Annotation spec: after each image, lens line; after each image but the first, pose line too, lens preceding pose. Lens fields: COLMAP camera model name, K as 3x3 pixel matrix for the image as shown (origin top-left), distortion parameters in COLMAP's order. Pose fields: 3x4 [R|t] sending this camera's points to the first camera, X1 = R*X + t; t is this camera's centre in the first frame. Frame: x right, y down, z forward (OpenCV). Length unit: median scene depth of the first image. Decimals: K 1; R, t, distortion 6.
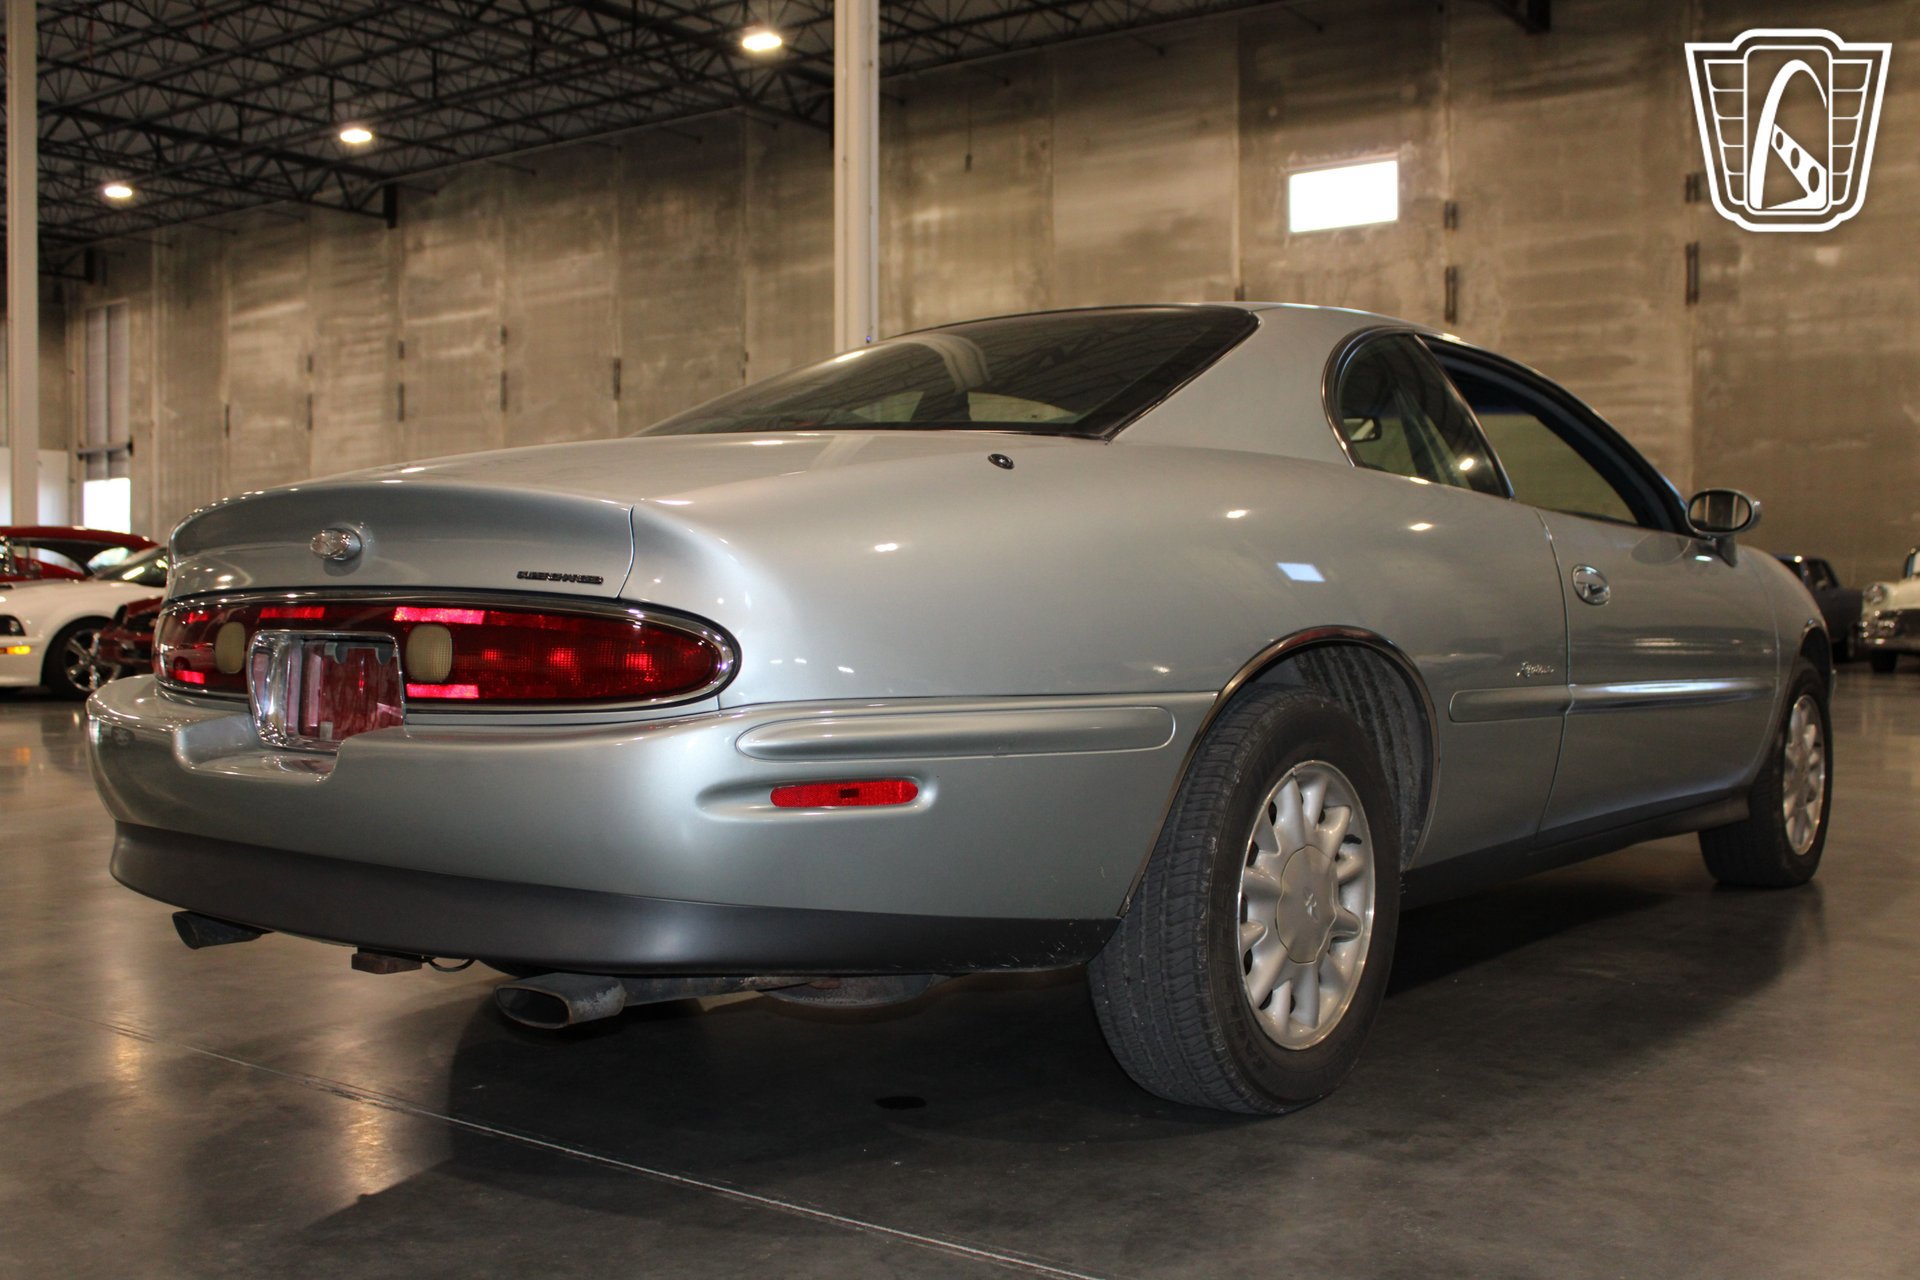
lens RADIAL K [[1905.6, 0, 965.1], [0, 1905.6, 655.4], [0, 0, 1]] dist [-0.137636, 0.163986]
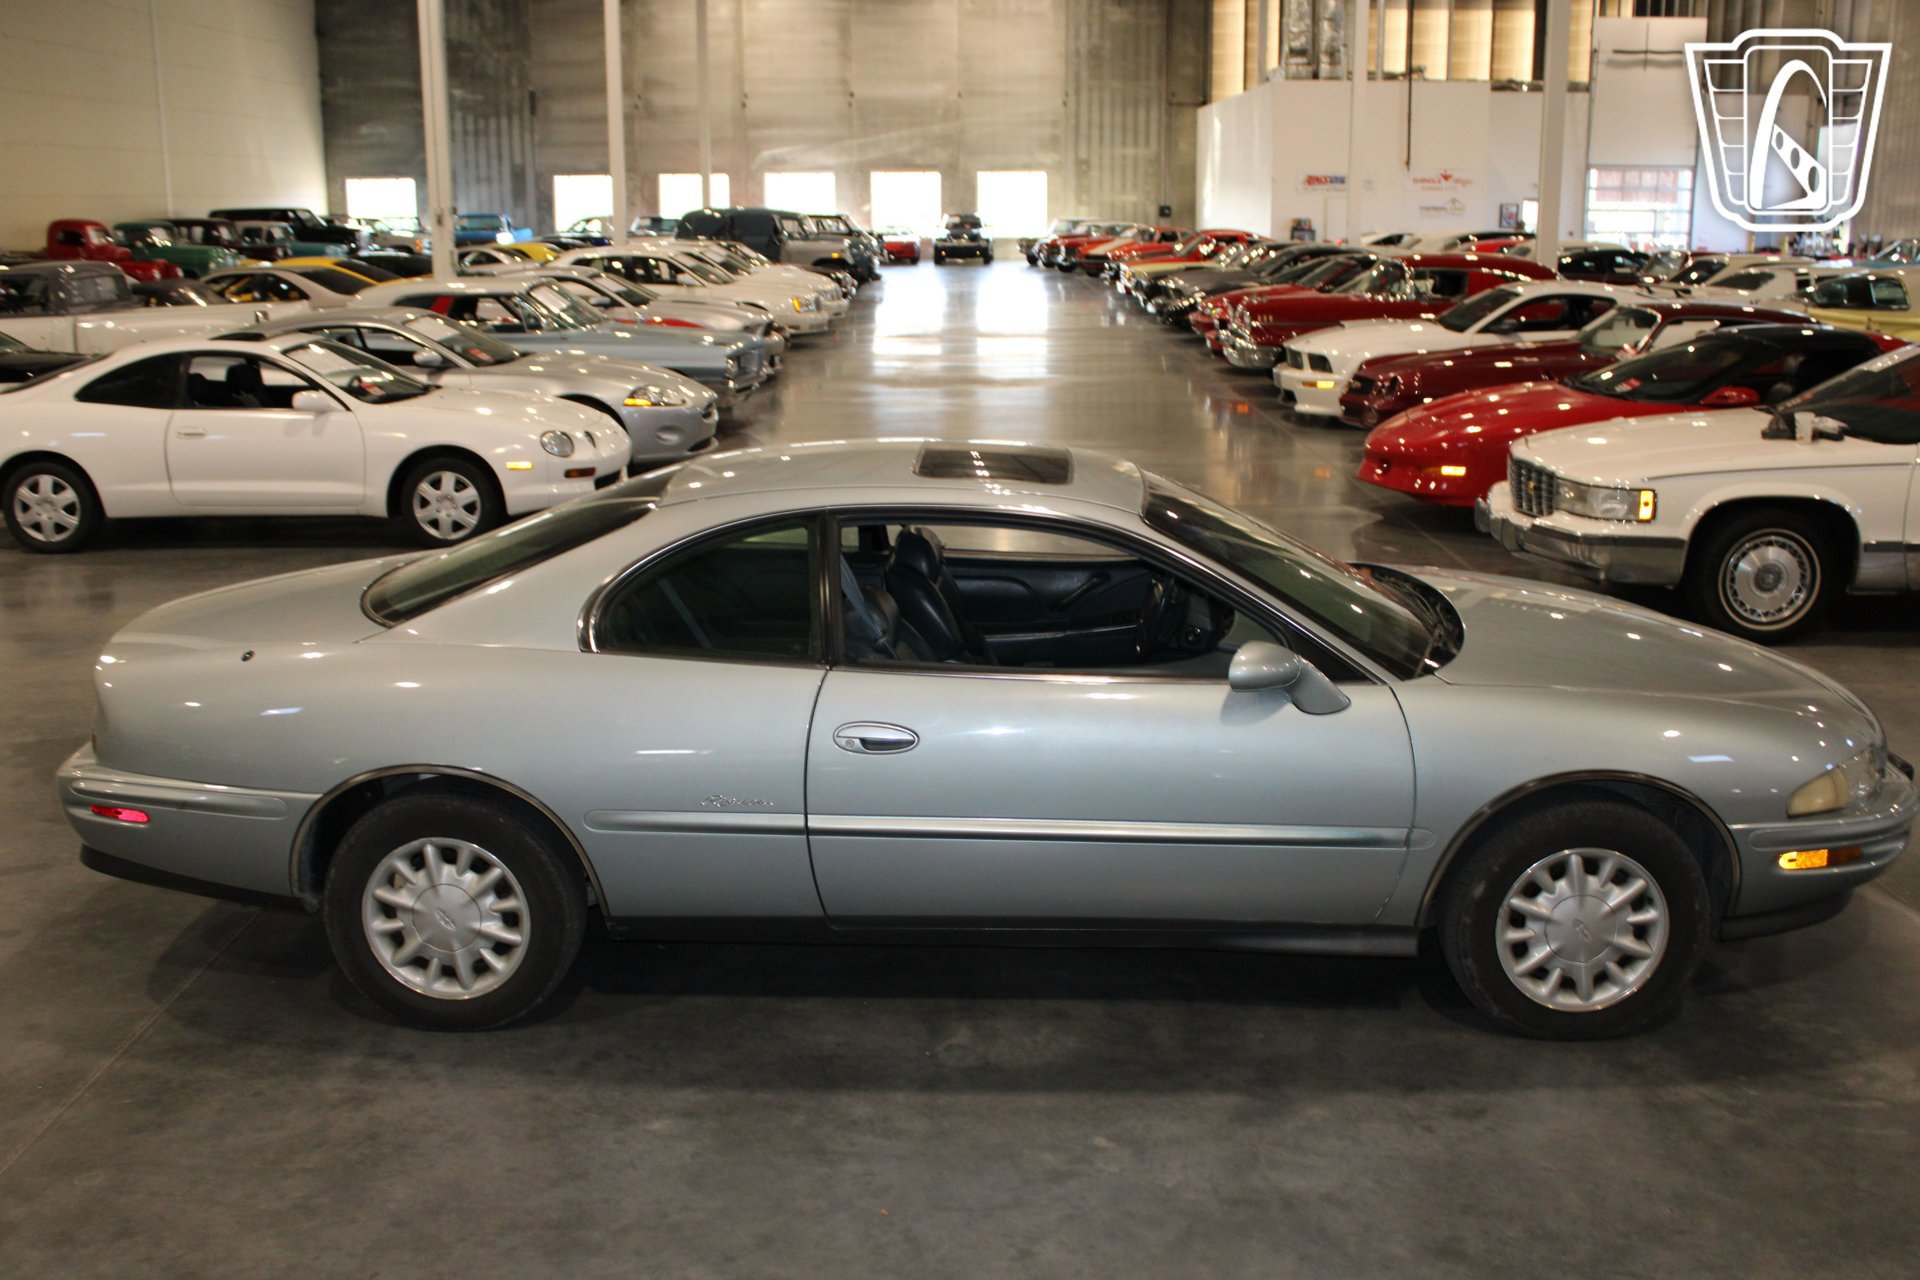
lens RADIAL K [[1905.6, 0, 965.1], [0, 1905.6, 655.4], [0, 0, 1]] dist [-0.137636, 0.163986]
pose [[0.601643, 0.183289, -0.777452, 1.675270], [-0.021063, 0.976619, 0.213944, -0.452844], [0.798488, -0.112342, 0.591436, 0.397231]]
